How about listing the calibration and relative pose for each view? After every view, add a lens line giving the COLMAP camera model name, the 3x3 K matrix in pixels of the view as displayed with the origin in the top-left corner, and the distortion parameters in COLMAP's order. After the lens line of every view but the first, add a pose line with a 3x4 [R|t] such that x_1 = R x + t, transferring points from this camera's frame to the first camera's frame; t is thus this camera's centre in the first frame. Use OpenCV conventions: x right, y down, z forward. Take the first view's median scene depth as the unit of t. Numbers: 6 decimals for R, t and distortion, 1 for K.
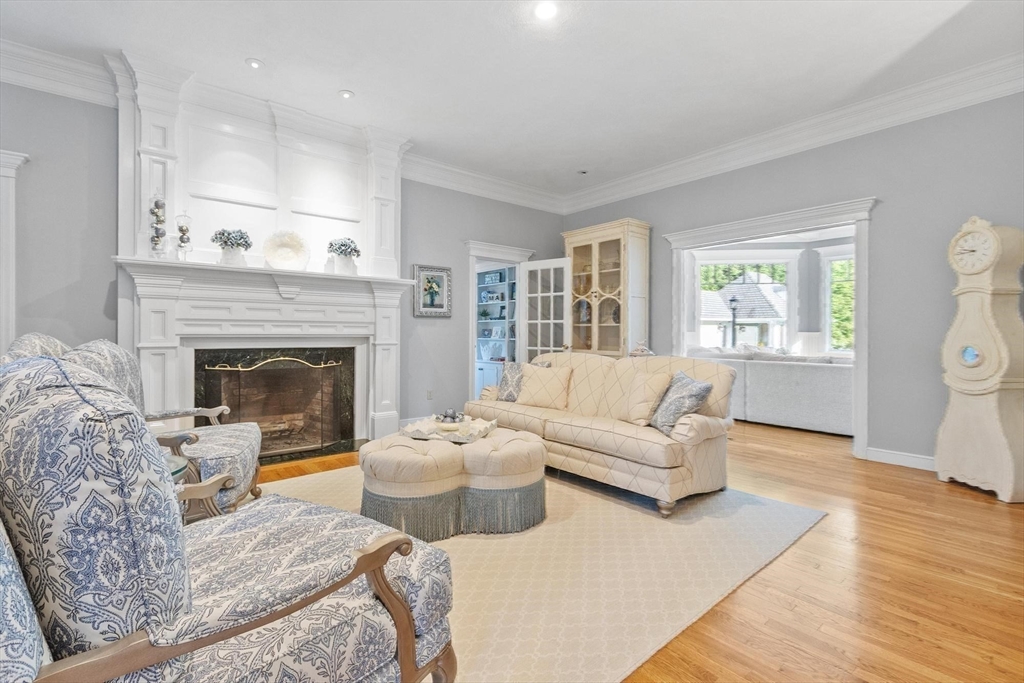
lens RADIAL K [[451.6, 0, 510.5], [0, 451.6, 334.3], [0, 0, 1]] dist [-0.001377, -0.000156]
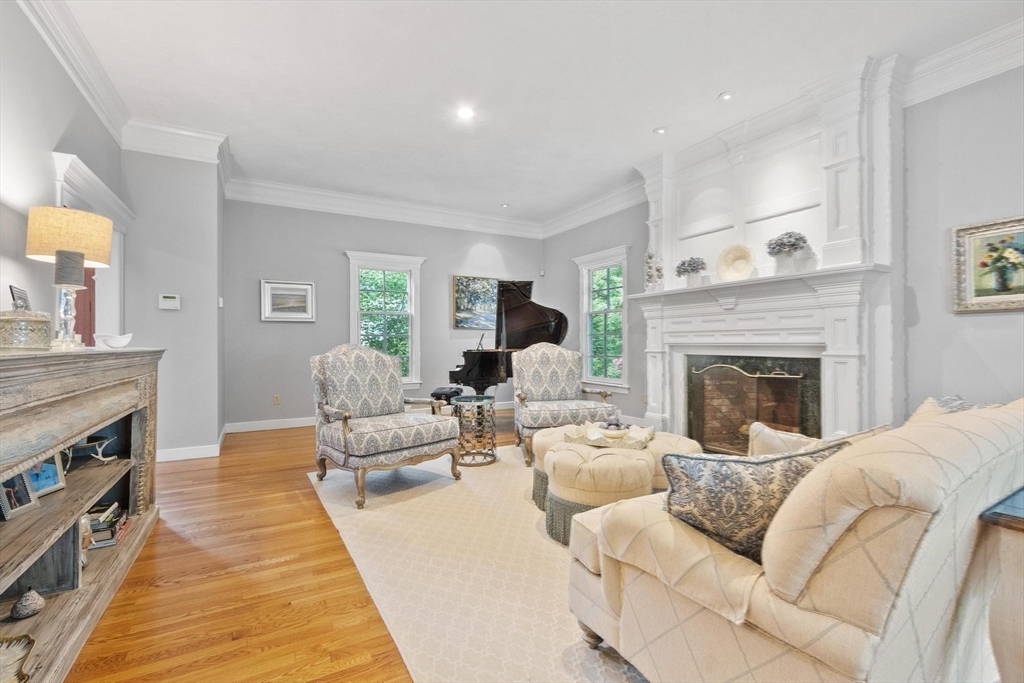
lens RADIAL K [[451.6, 0, 510.6], [0, 451.6, 343.0], [0, 0, 1]] dist [-0.001377, -0.000156]
pose [[-0.175388, -0.004816, -0.984488, 0.571108], [-0.002510, 0.999987, -0.004444, 0.005745], [0.984496, 0.001692, -0.175398, 0.603231]]
